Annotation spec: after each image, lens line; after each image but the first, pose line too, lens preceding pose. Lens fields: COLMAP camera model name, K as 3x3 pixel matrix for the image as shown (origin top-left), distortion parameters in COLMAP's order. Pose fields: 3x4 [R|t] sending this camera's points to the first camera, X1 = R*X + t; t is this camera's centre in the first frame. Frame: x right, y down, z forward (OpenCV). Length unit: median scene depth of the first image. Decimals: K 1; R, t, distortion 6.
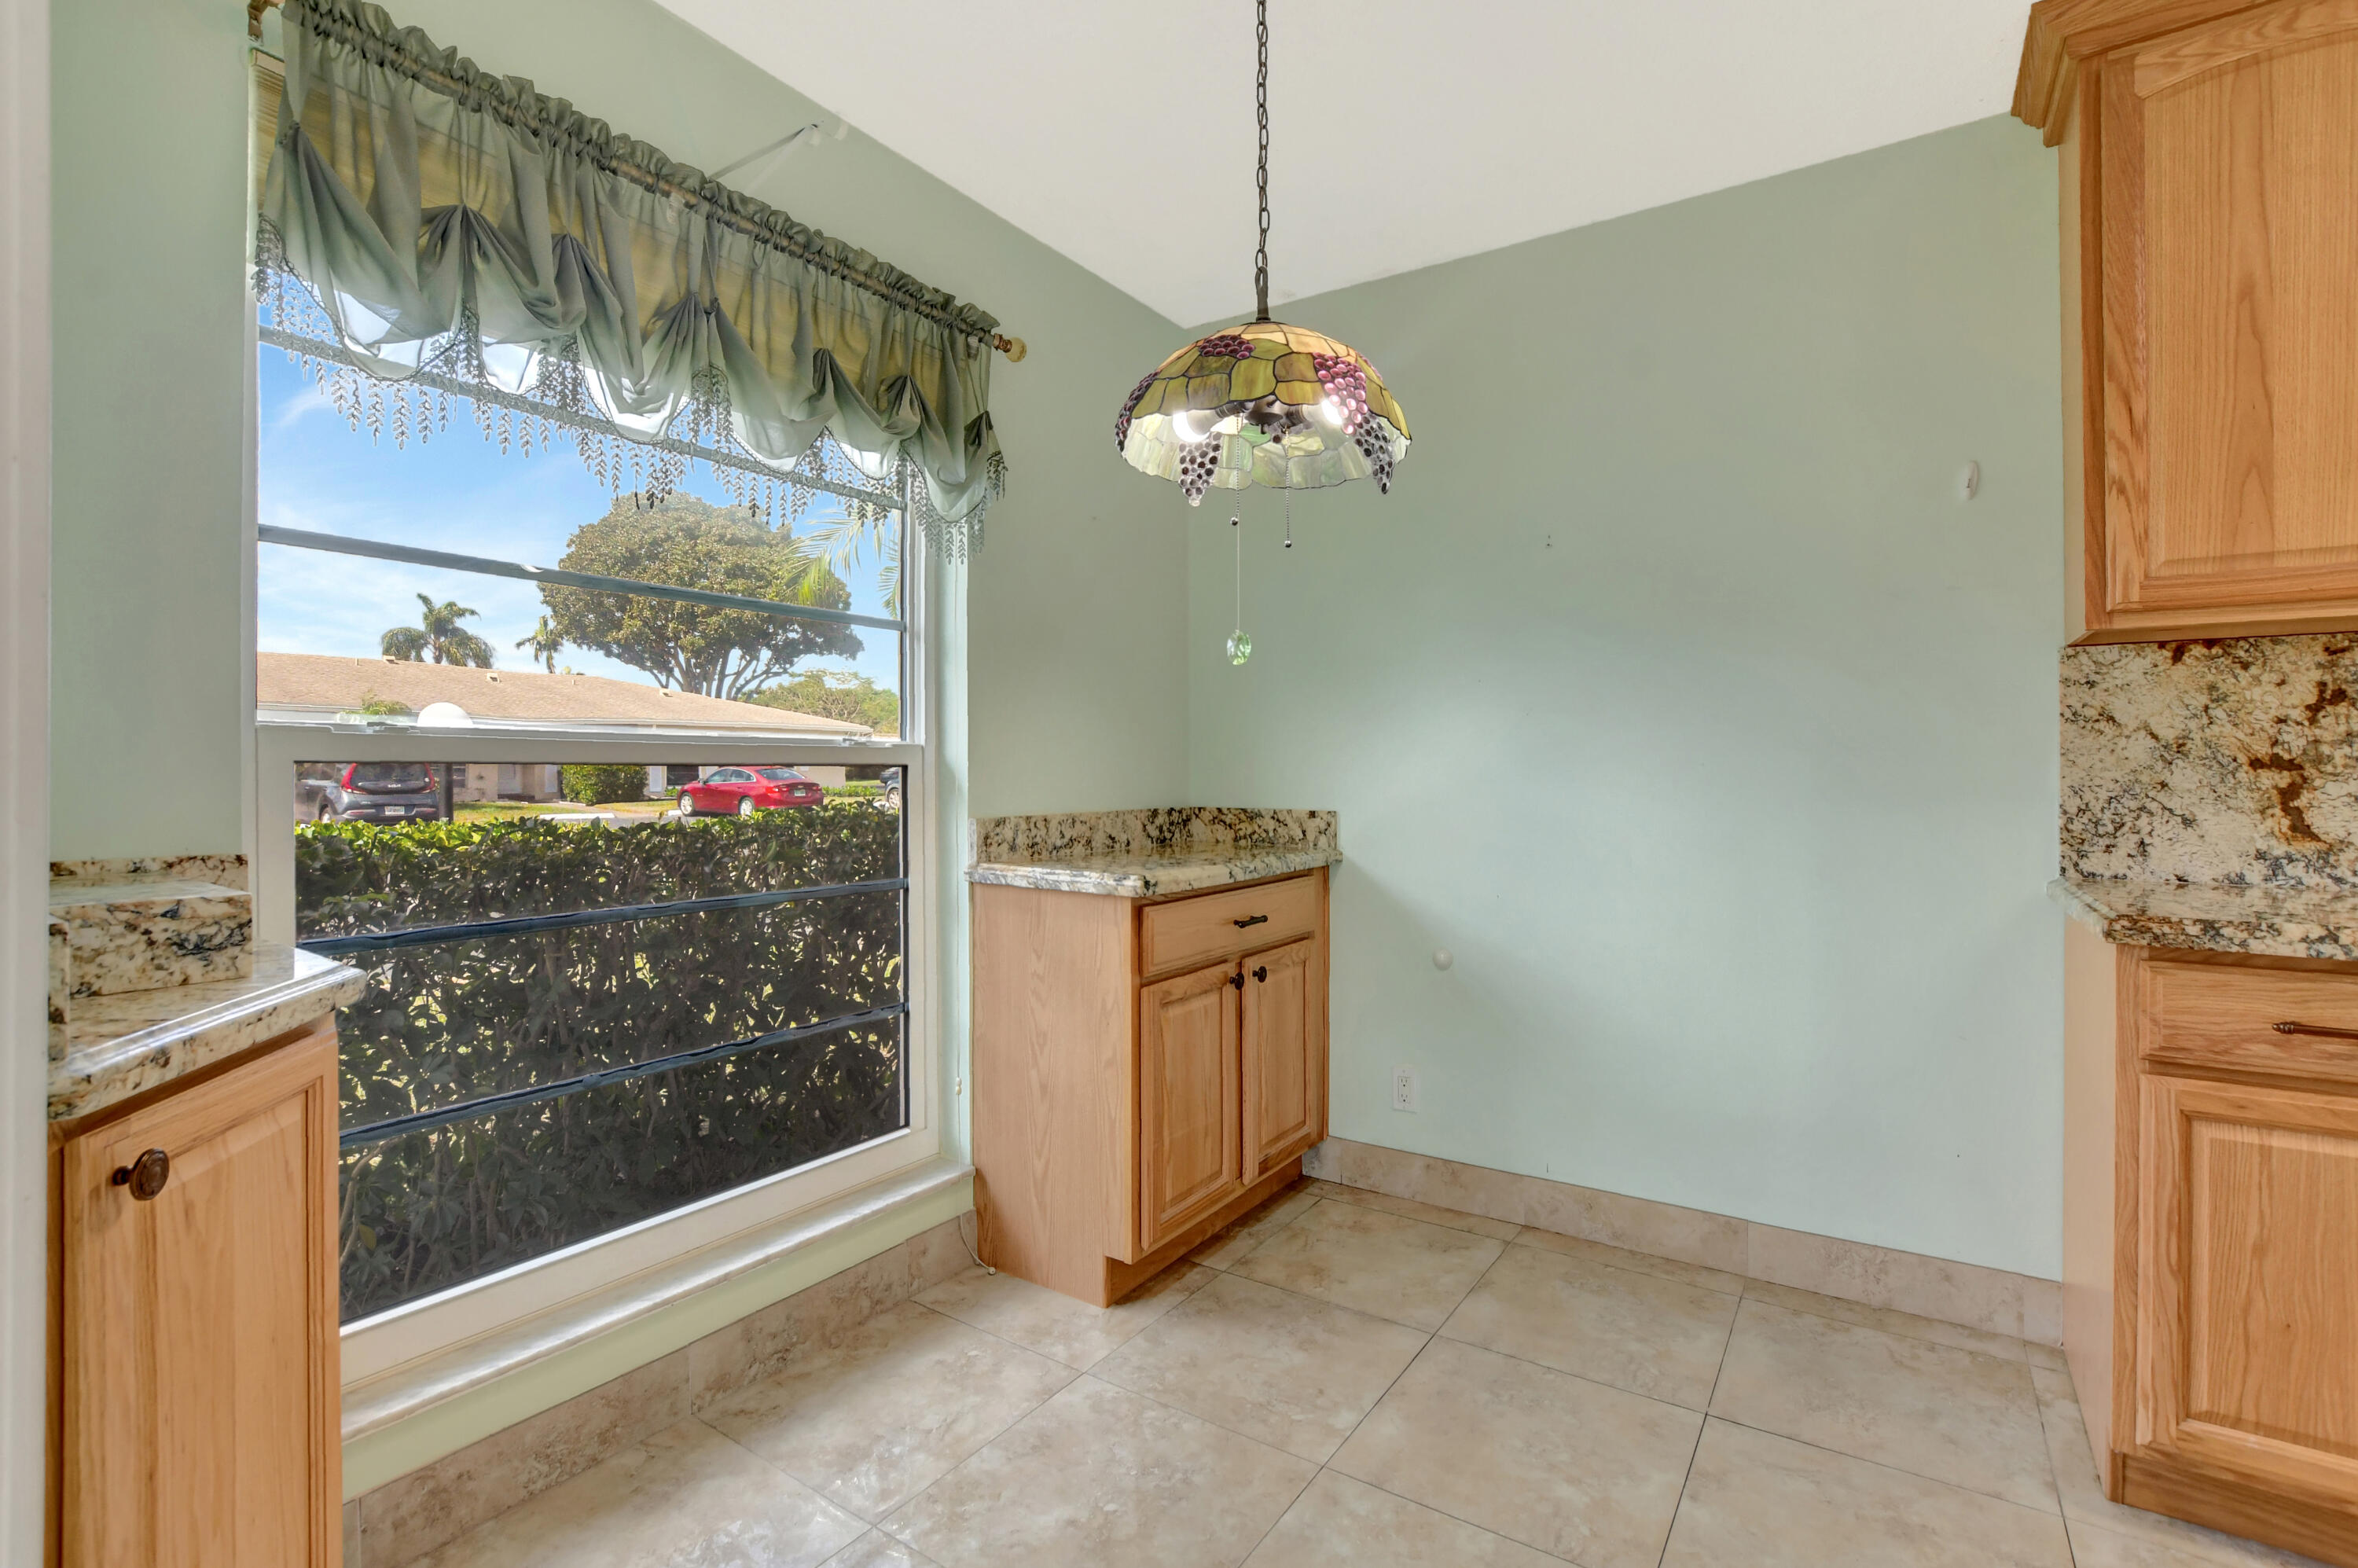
lens RADIAL K [[1074.8, 0, 1174.3], [0, 1074.8, 761.5], [0, 0, 1]] dist [-0.031059, 0.004195]
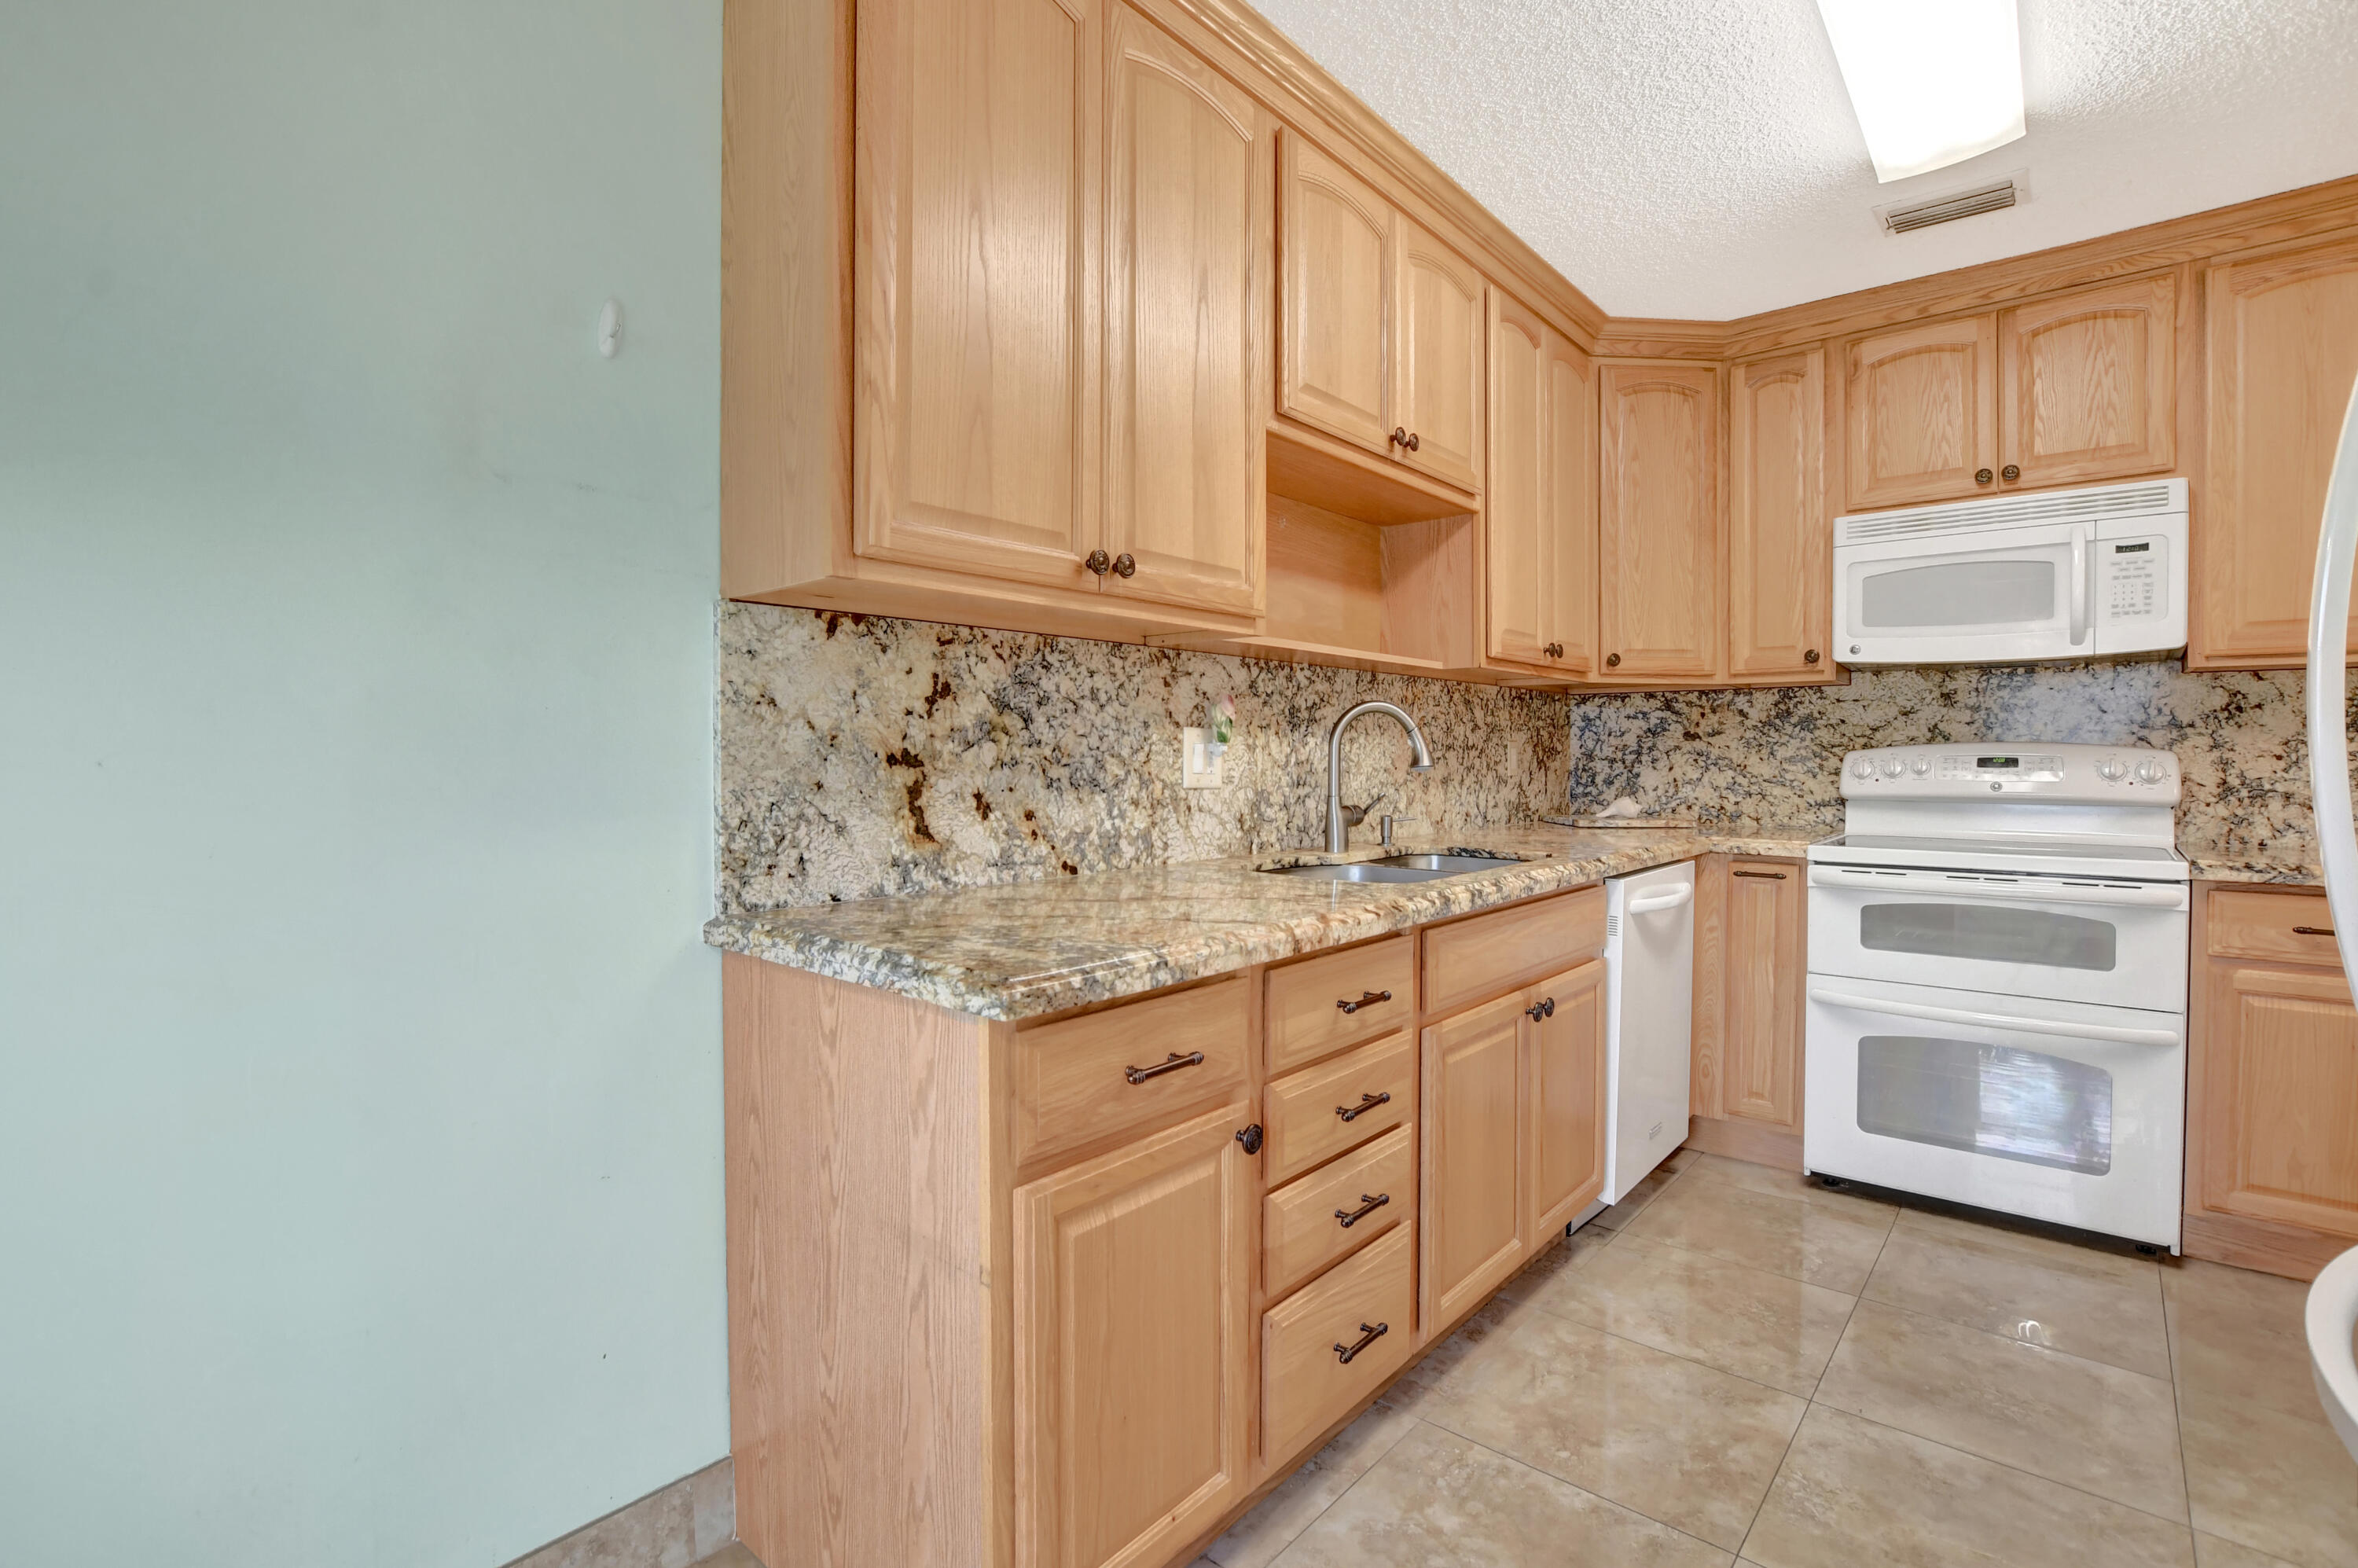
lens RADIAL K [[1074.8, 0, 1172.7], [0, 1074.8, 772.7], [0, 0, 1]] dist [-0.031059, 0.004195]
pose [[0.125770, -0.020768, 0.991842, 0.137720], [-0.006568, 0.999742, 0.021767, -0.007296], [-0.992038, -0.009252, 0.125601, 0.564240]]
